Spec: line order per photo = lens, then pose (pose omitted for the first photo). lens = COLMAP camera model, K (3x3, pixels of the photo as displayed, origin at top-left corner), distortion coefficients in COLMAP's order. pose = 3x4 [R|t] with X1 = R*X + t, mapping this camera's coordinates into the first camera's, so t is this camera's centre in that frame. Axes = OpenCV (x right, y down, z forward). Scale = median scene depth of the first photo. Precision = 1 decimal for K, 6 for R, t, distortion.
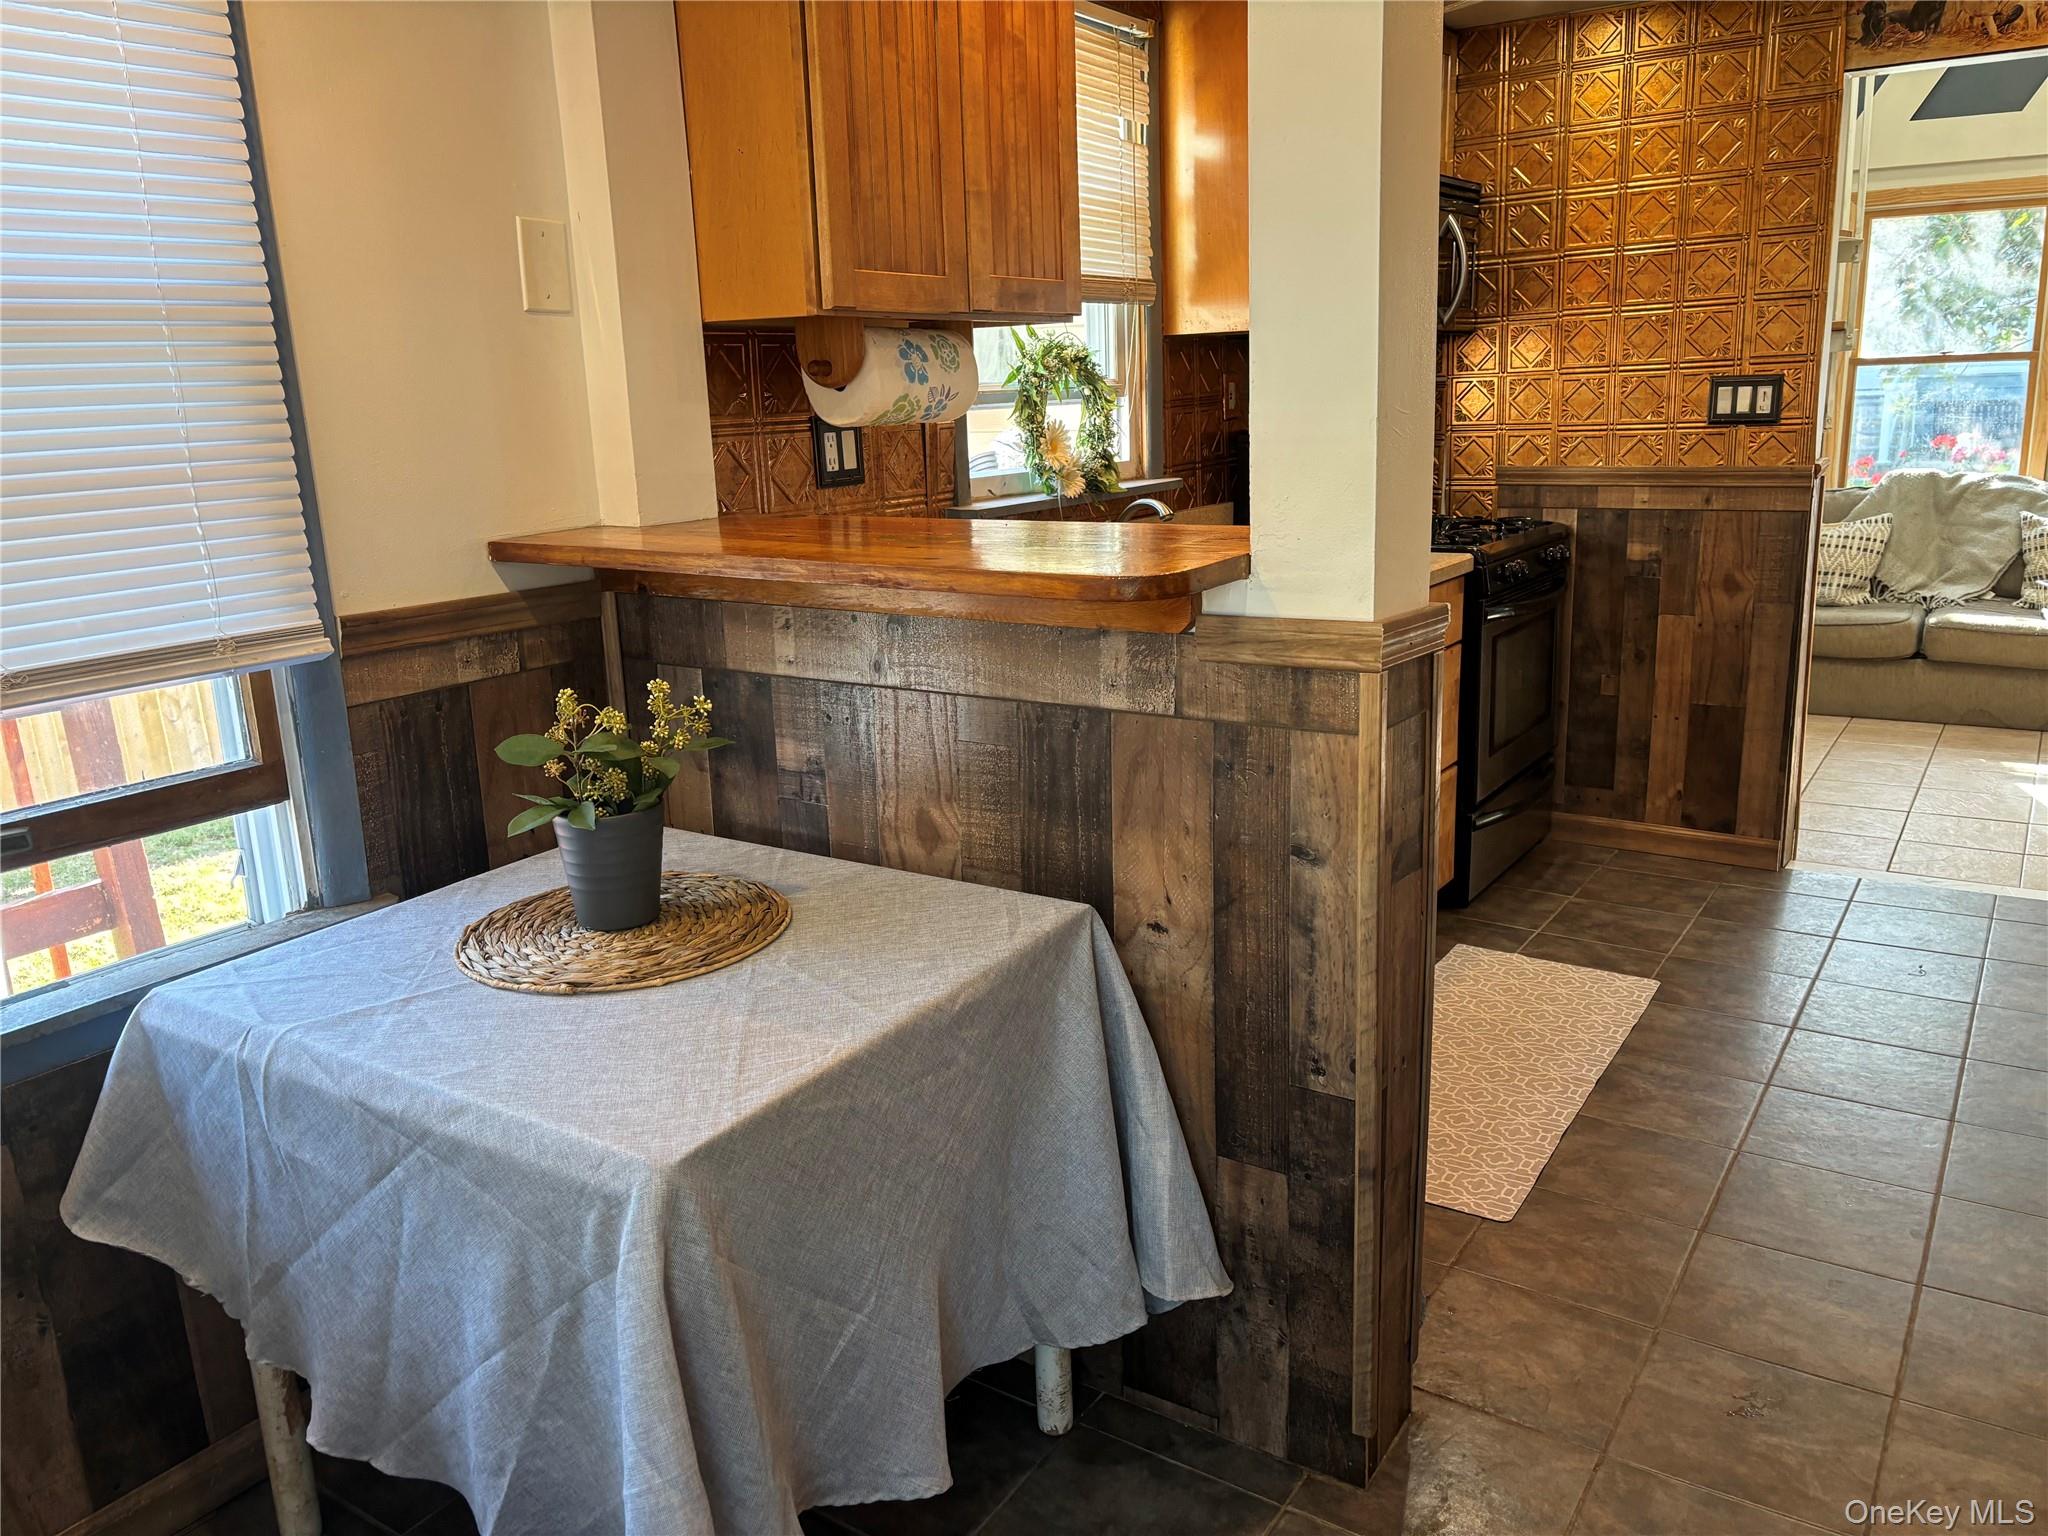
lens RADIAL K [[1550.0, 0, 1036.2], [0, 1550.0, 763.6], [0, 0, 1]] dist [0.049069, -0.054393]
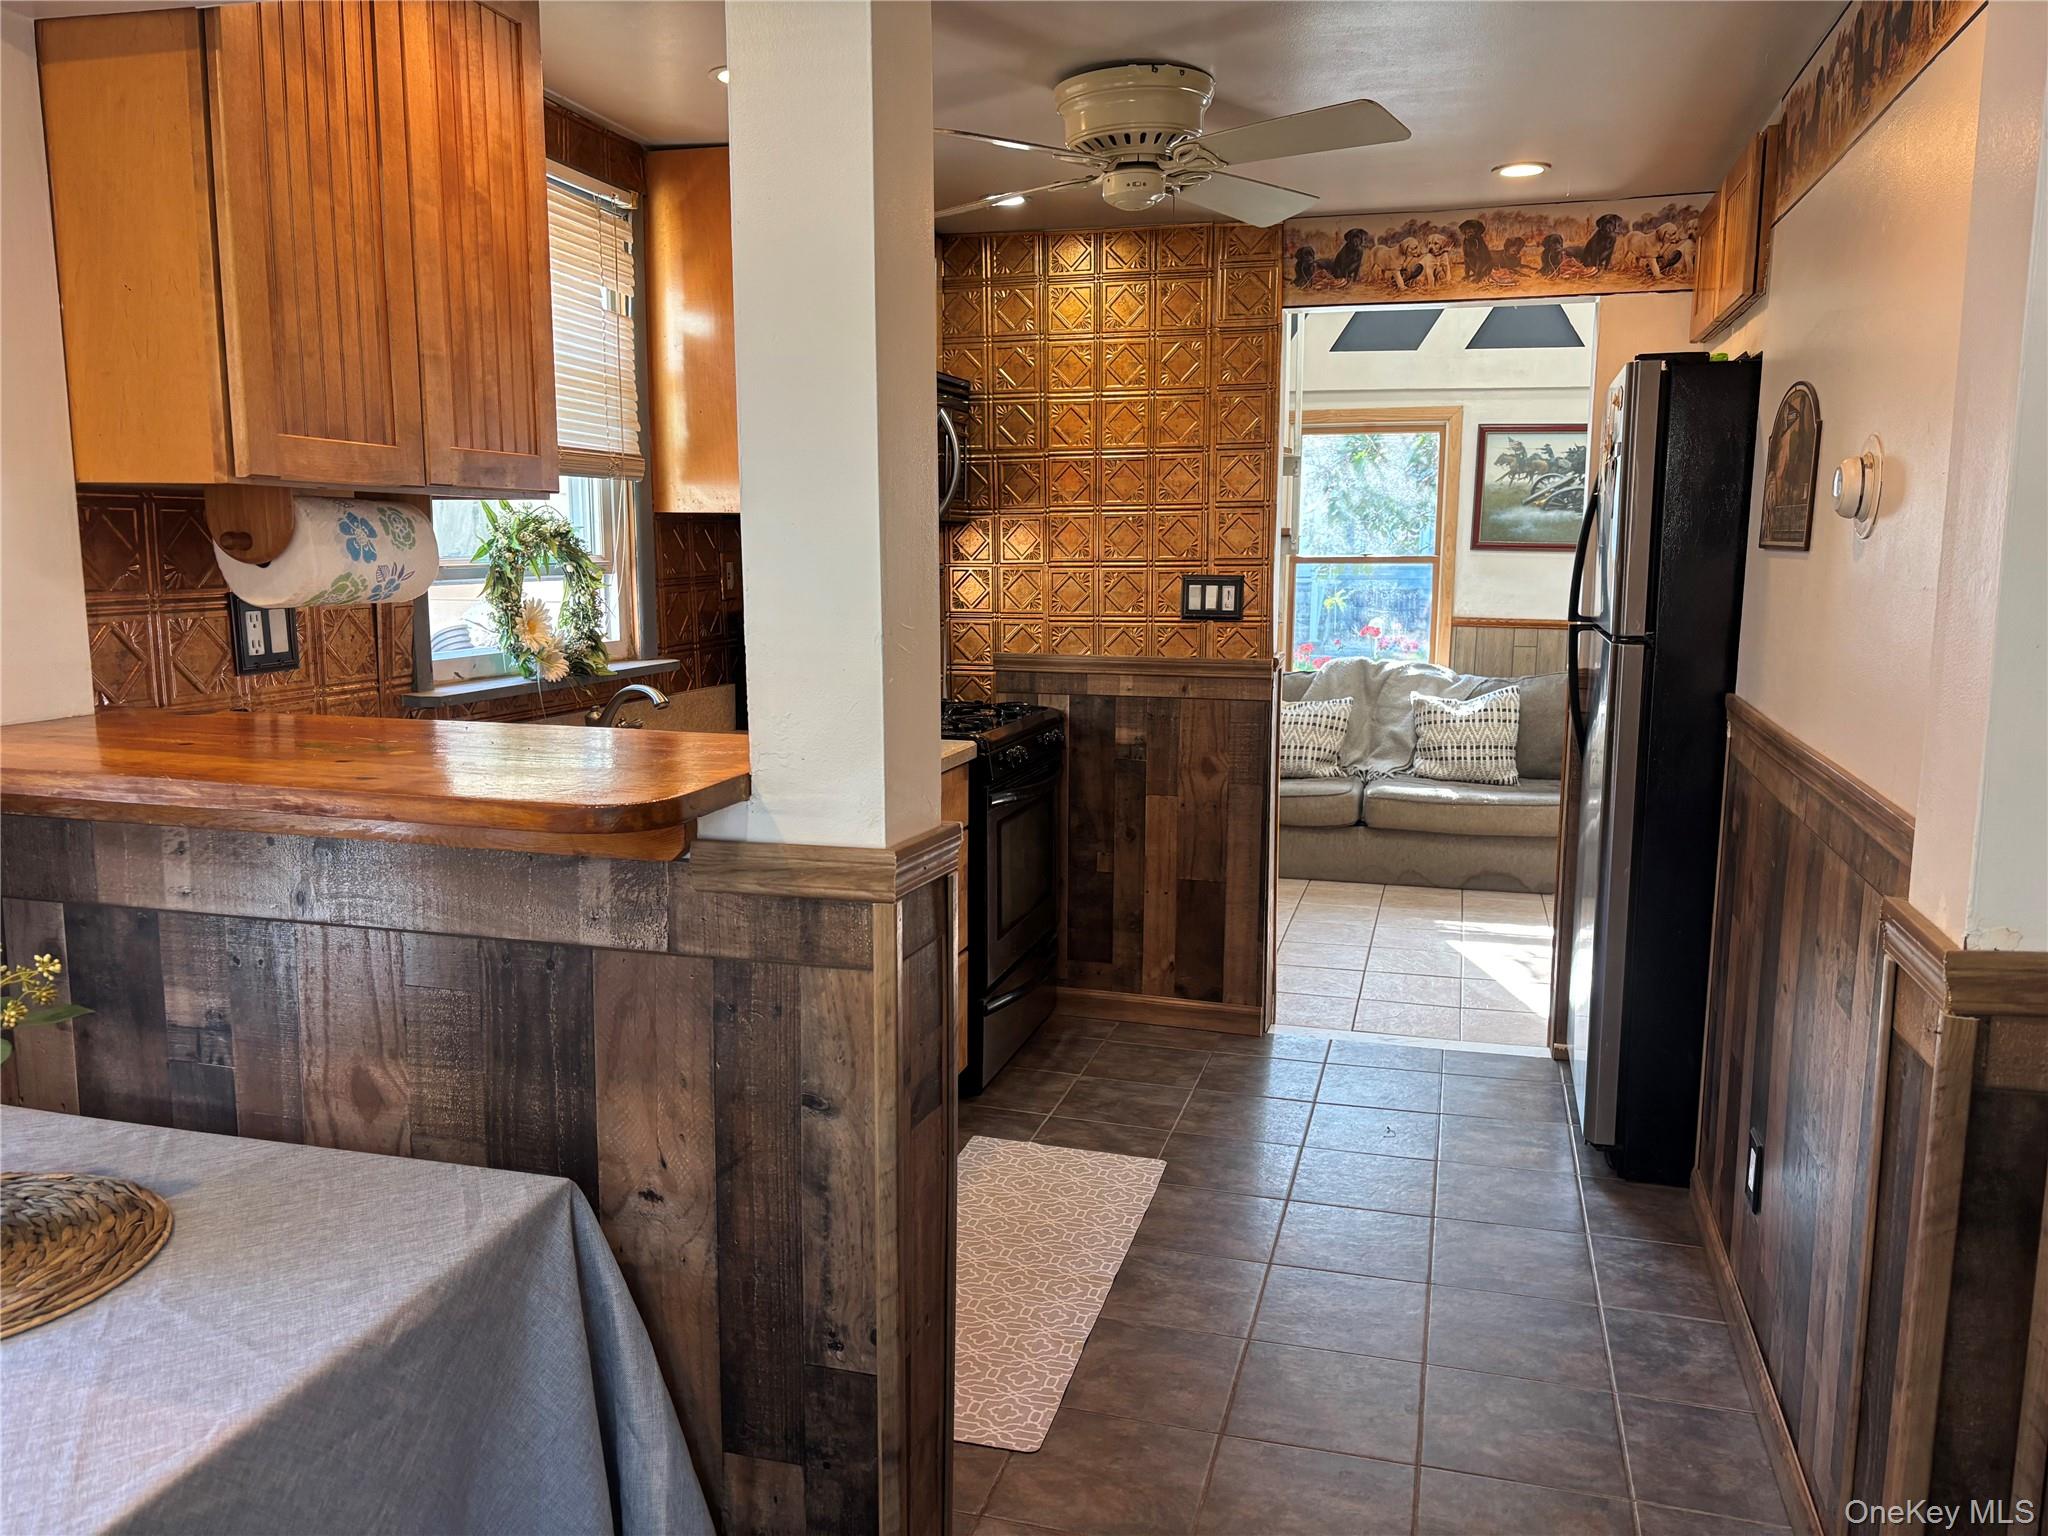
lens RADIAL K [[1550.0, 0, 1039.6], [0, 1550.0, 780.6], [0, 0, 1]] dist [0.049069, -0.054393]
pose [[0.950186, -0.007554, 0.311592, 0.007664], [0.035540, 0.995812, -0.084237, -0.023256], [-0.309651, 0.091115, 0.946475, 0.042311]]
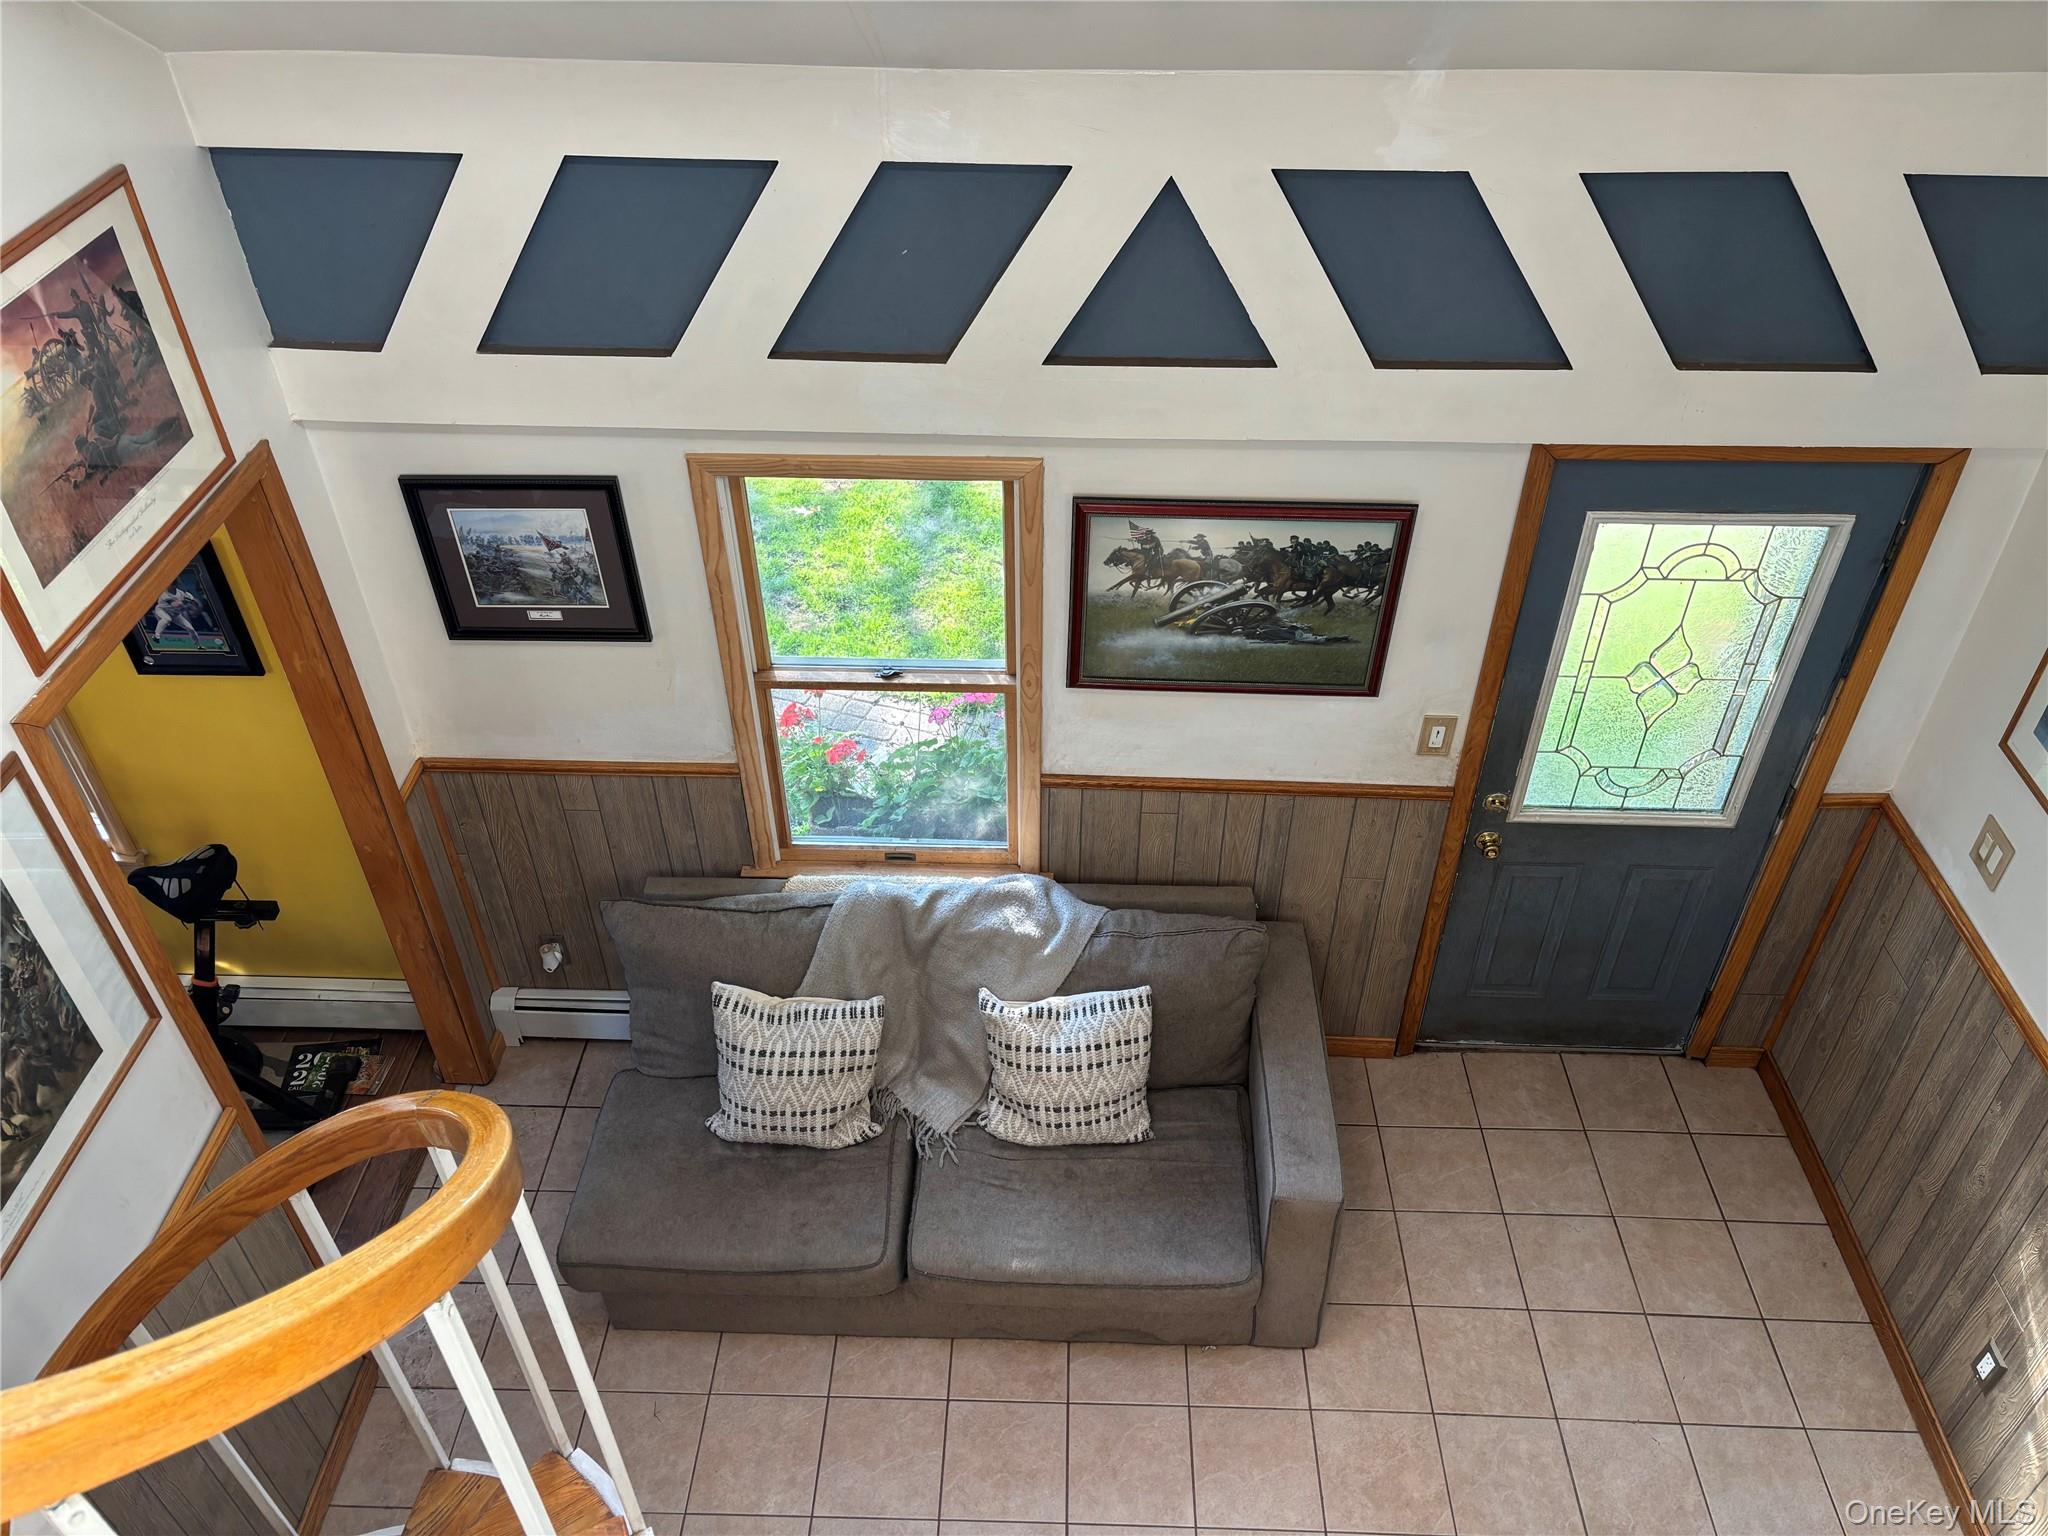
lens RADIAL K [[1550.0, 0, 1016.3], [0, 1550.0, 767.3], [0, 0, 1]] dist [0.049069, -0.054393]
pose [[0.852701, -0.309269, 0.421016, 0.620455], [0.098731, 0.886809, 0.451466, -0.901592], [-0.512985, -0.343398, 0.786717, 0.831192]]
